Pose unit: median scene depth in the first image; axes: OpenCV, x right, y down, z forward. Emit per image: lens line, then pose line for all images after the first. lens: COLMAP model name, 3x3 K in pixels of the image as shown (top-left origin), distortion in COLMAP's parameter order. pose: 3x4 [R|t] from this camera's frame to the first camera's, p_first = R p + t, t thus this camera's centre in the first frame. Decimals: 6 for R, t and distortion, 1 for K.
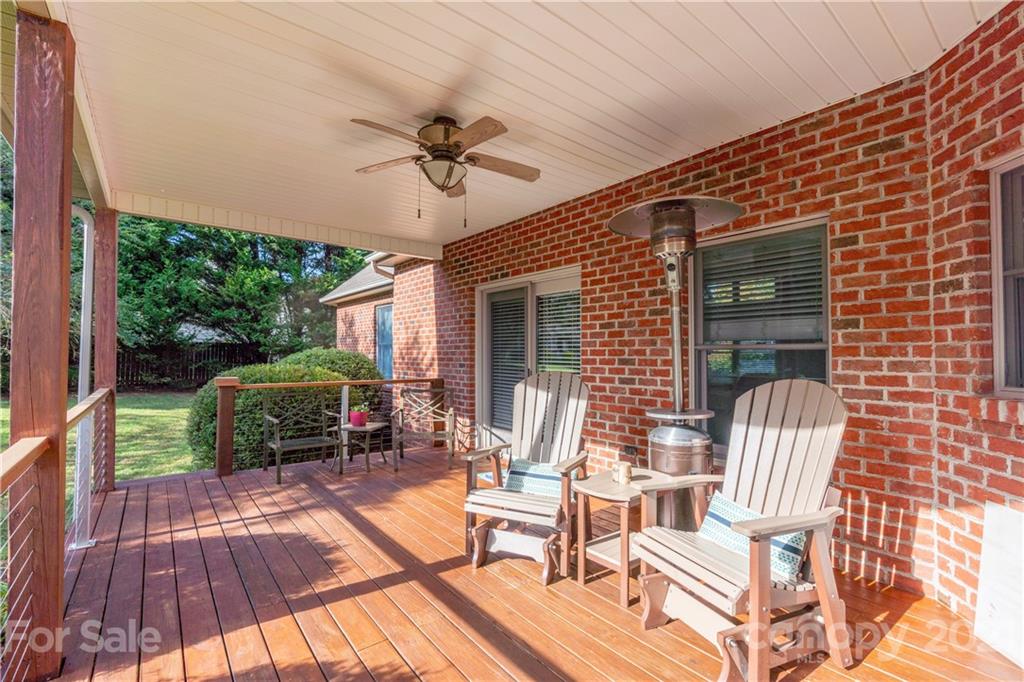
lens RADIAL K [[457.9, 0, 512.1], [0, 457.9, 345.5], [0, 0, 1]] dist [-0.004561, 0.000419]
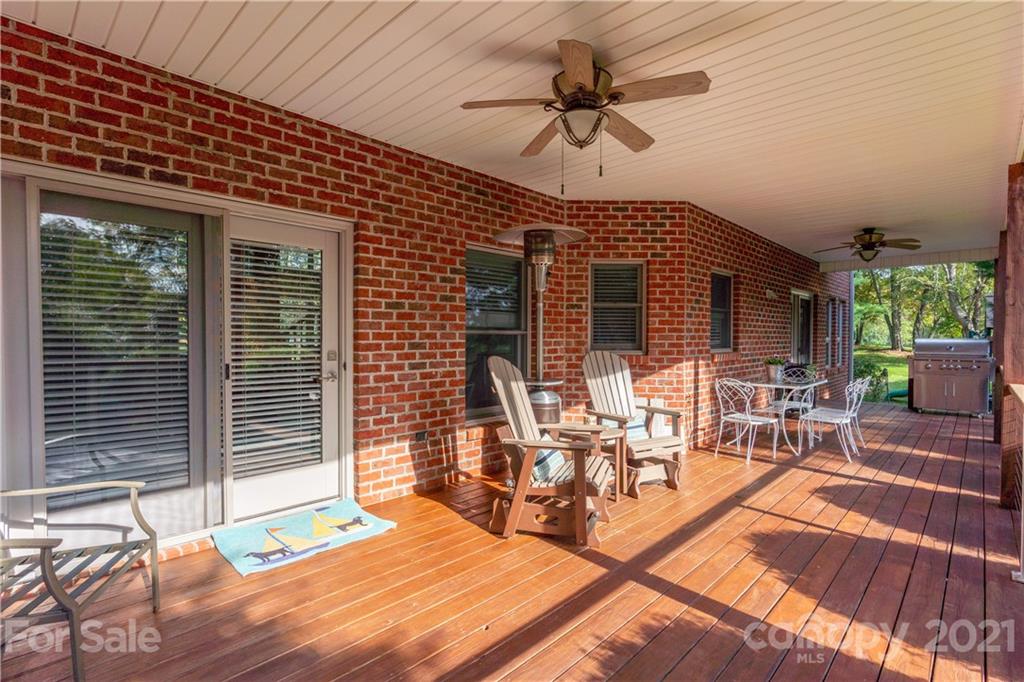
lens RADIAL K [[489.4, 0, 513.3], [0, 489.4, 345.8], [0, 0, 1]] dist [-0.005774, -0.000309]
pose [[-0.136458, -0.025689, 0.990313, -0.794081], [-0.023110, 0.999474, 0.022742, 0.007536], [-0.990376, -0.019783, -0.136980, 0.947549]]
